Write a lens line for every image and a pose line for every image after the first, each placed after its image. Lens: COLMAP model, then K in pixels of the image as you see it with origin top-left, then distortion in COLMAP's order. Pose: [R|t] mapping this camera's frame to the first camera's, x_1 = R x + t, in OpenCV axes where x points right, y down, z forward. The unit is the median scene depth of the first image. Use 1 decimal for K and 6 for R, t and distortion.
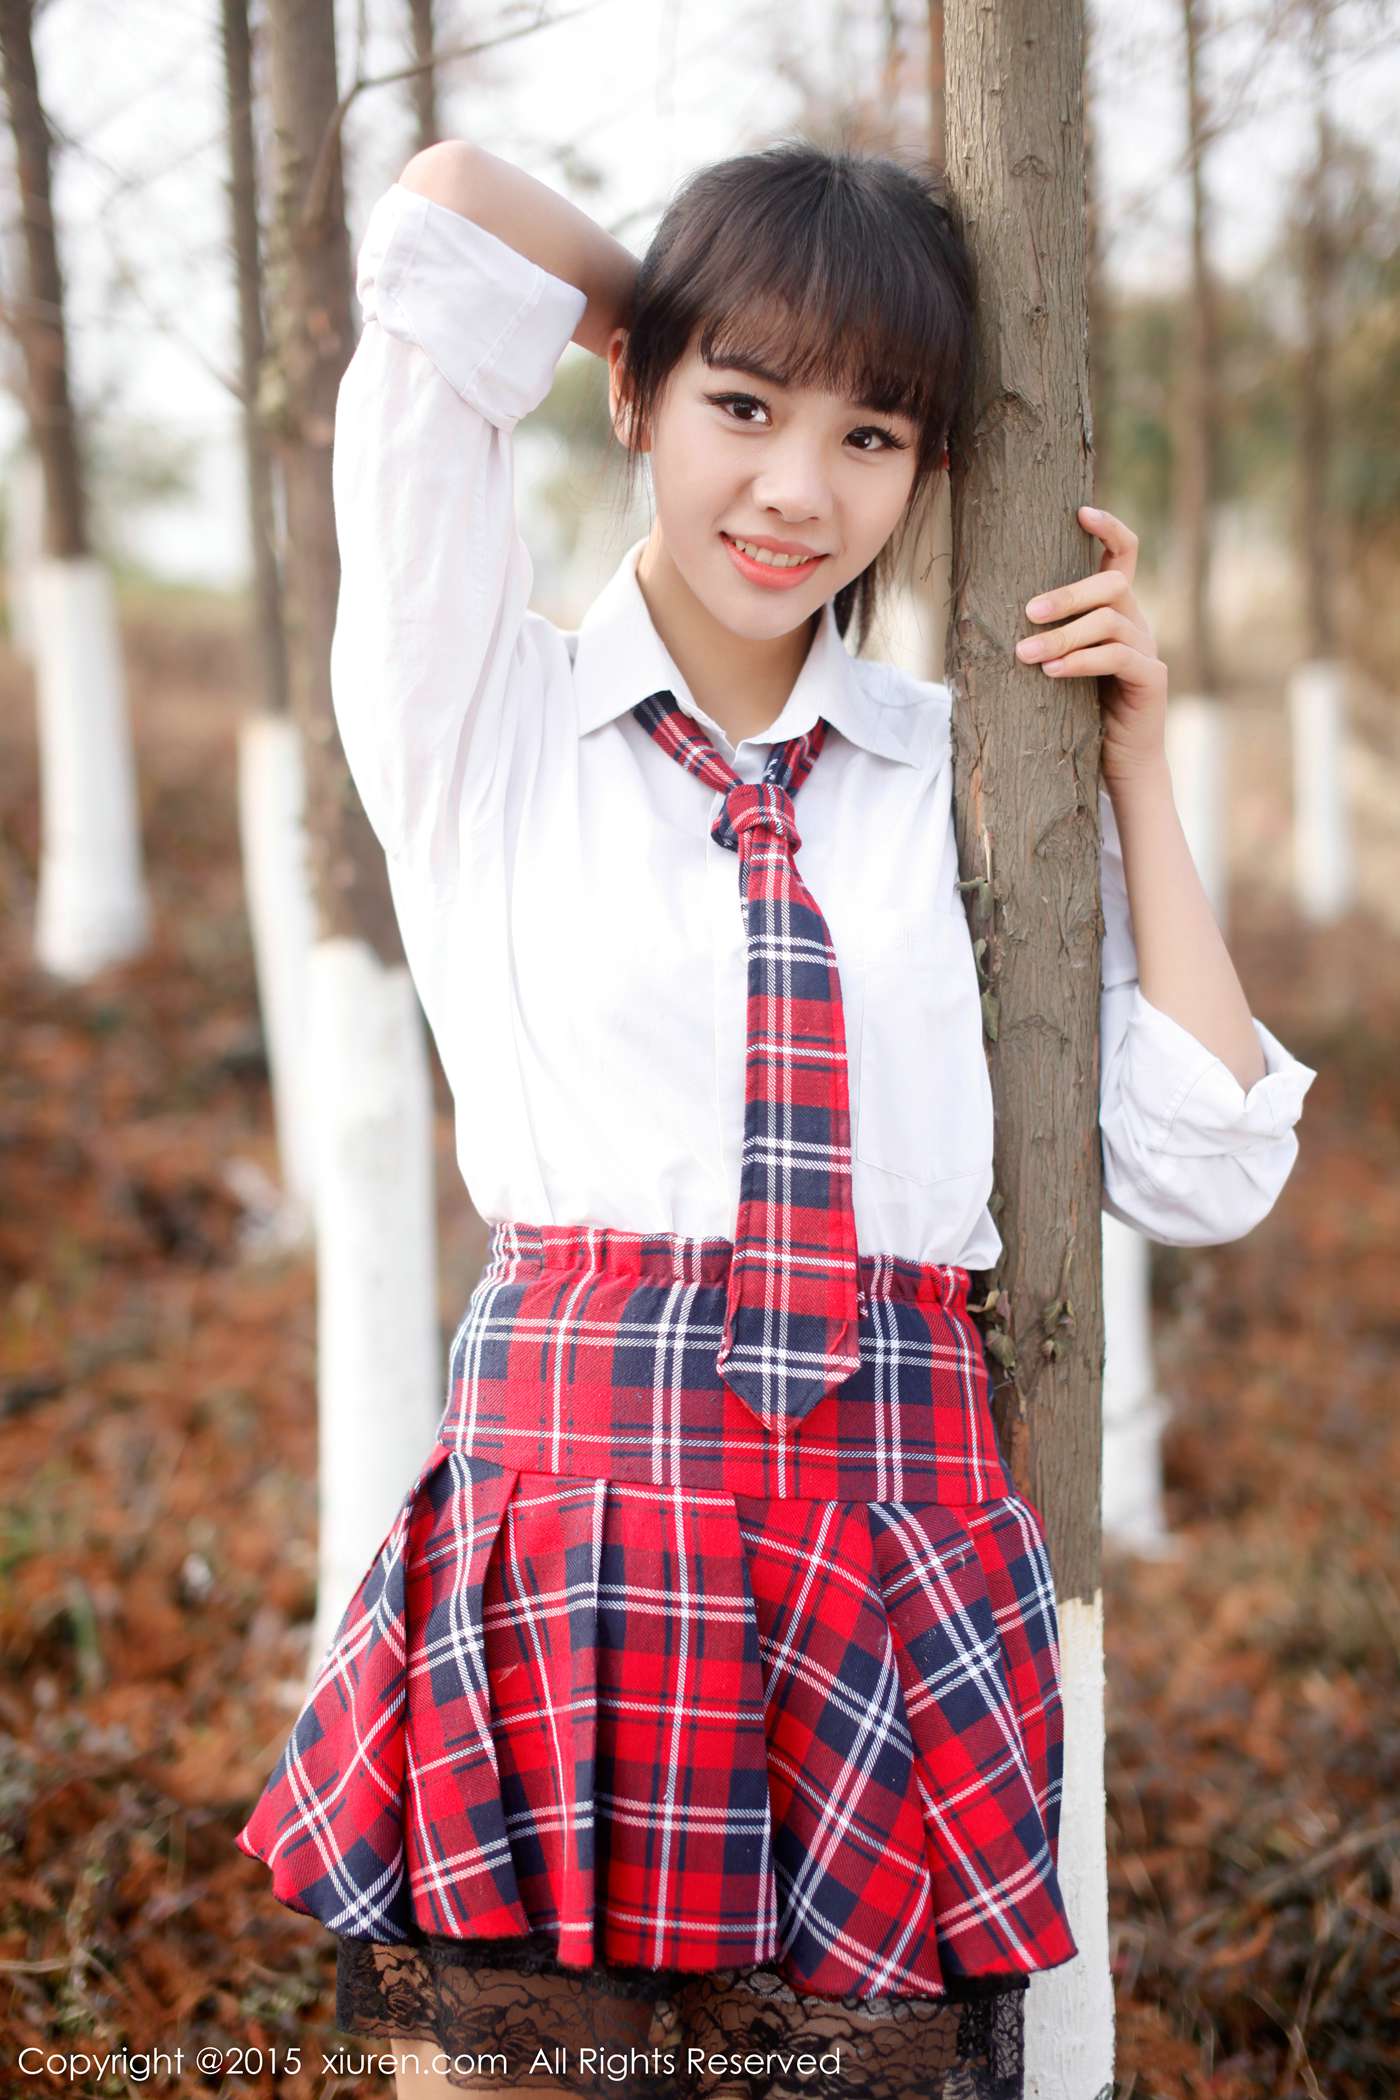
lens RADIAL K [[3069.0, 0, 690.1], [0, 3069.0, 1033.4], [0, 0, 1]] dist [0.009520, 0.125731]
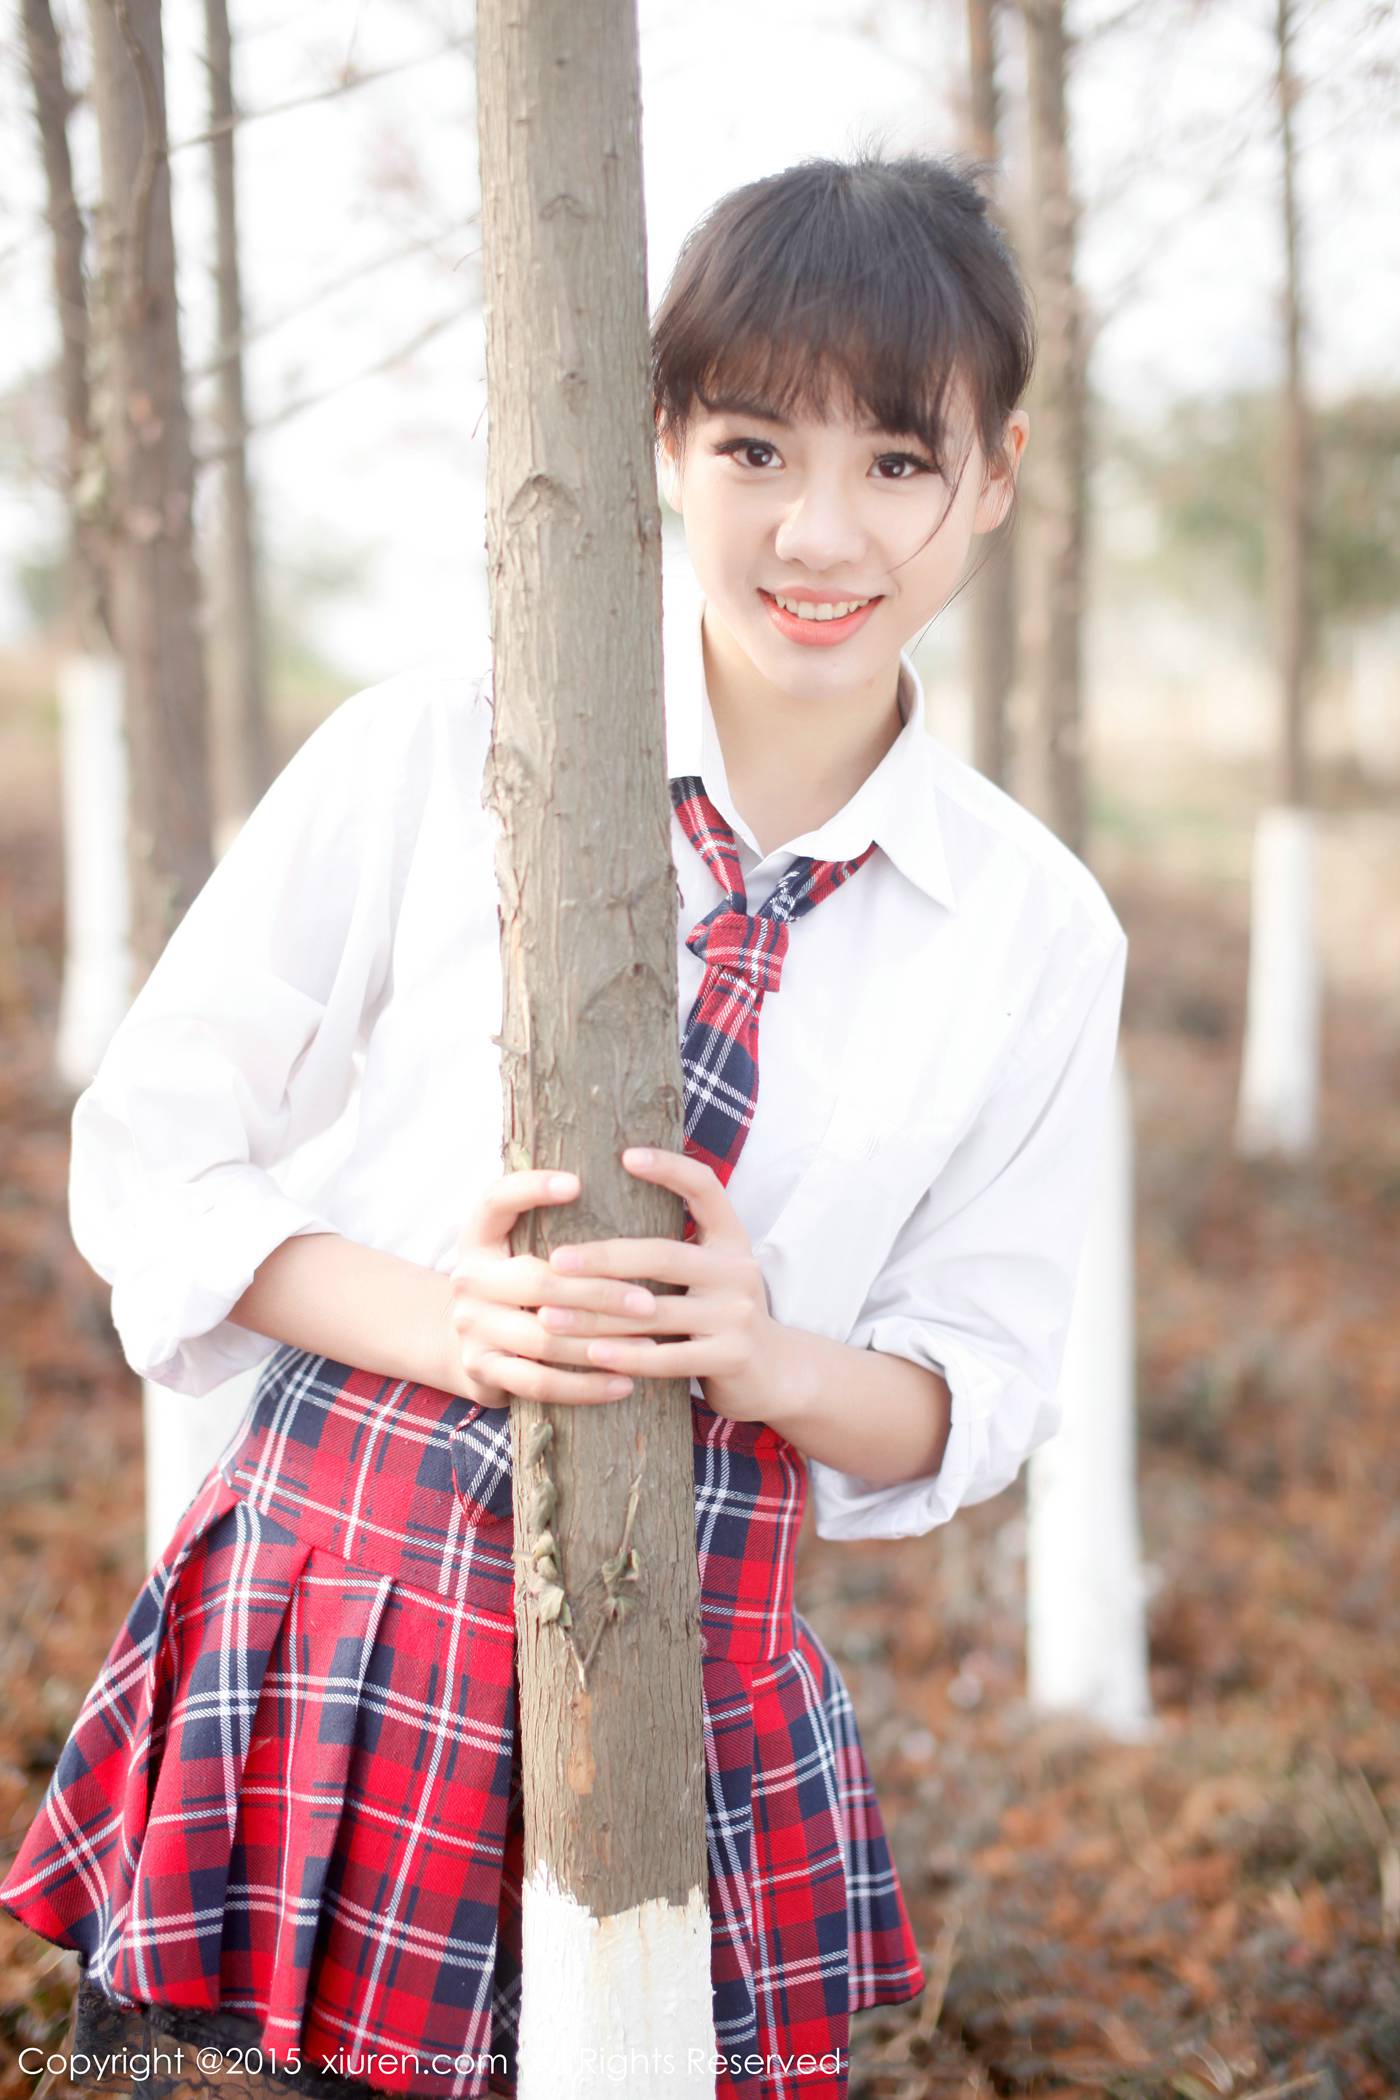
lens RADIAL K [[3058.5, 0, 697.6], [0, 3058.5, 1098.7], [0, 0, 1]] dist [-0.055379, 0.125292]
pose [[0.995344, 0.007347, -0.096105, 0.148772], [-0.007759, 0.999962, -0.003918, -0.022756], [0.096073, 0.004646, 0.995363, 0.113648]]
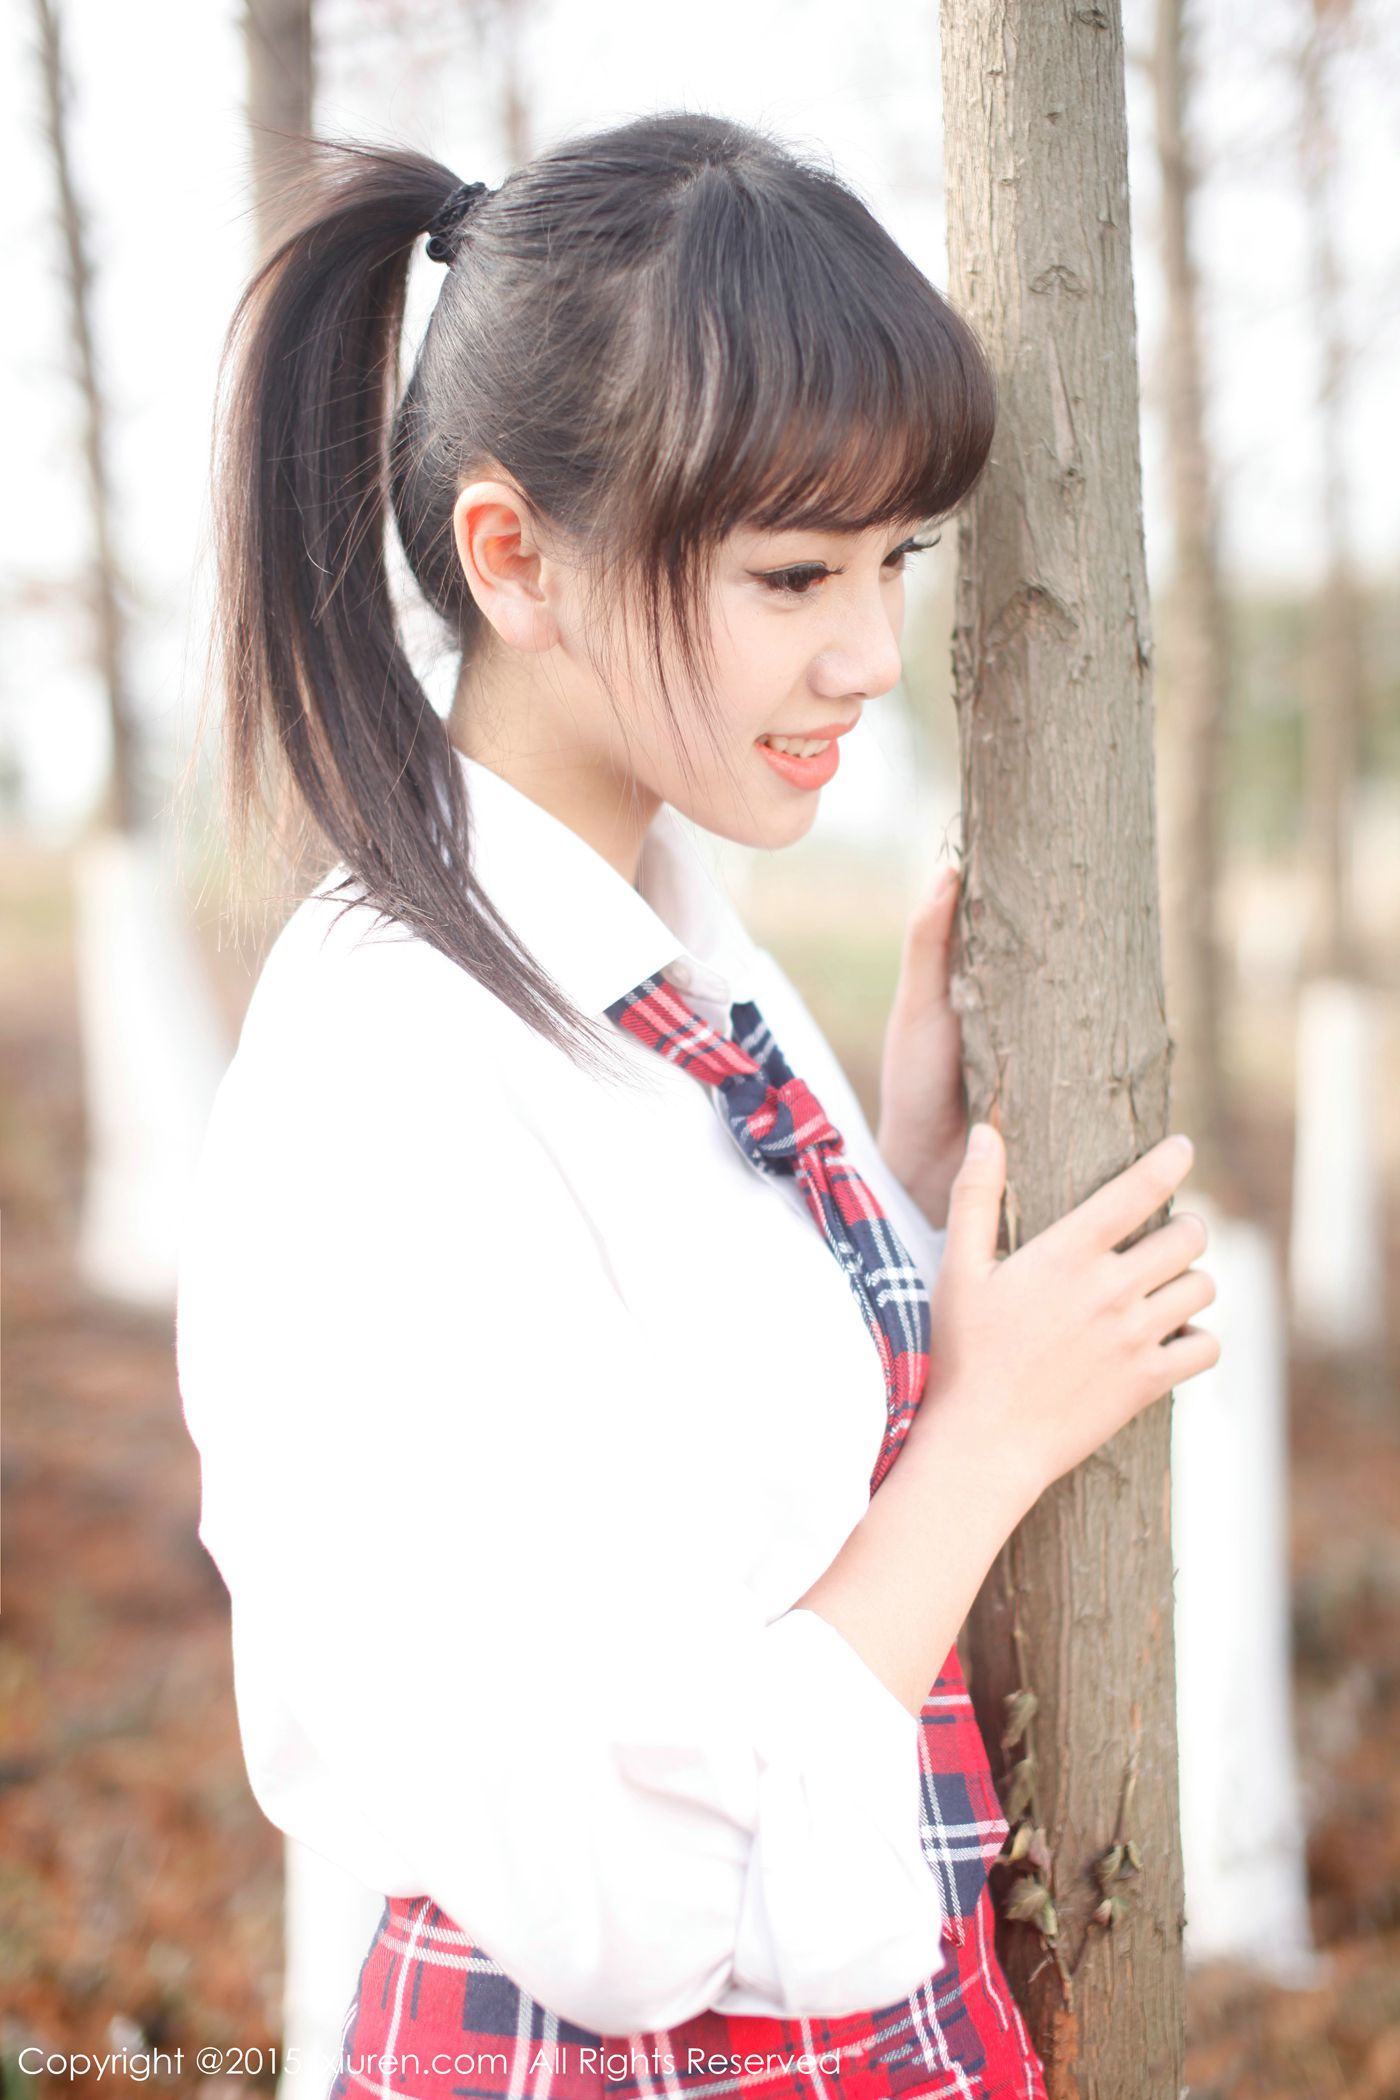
lens RADIAL K [[3033.1, 0, 707.8], [0, 3033.1, 1139.5], [0, 0, 1]] dist [-0.030167, -0.066824]
pose [[0.998784, -0.003249, -0.049185, 0.040594], [0.000594, 0.998547, -0.053891, -0.026324], [0.049289, 0.053796, 0.997335, 0.190839]]
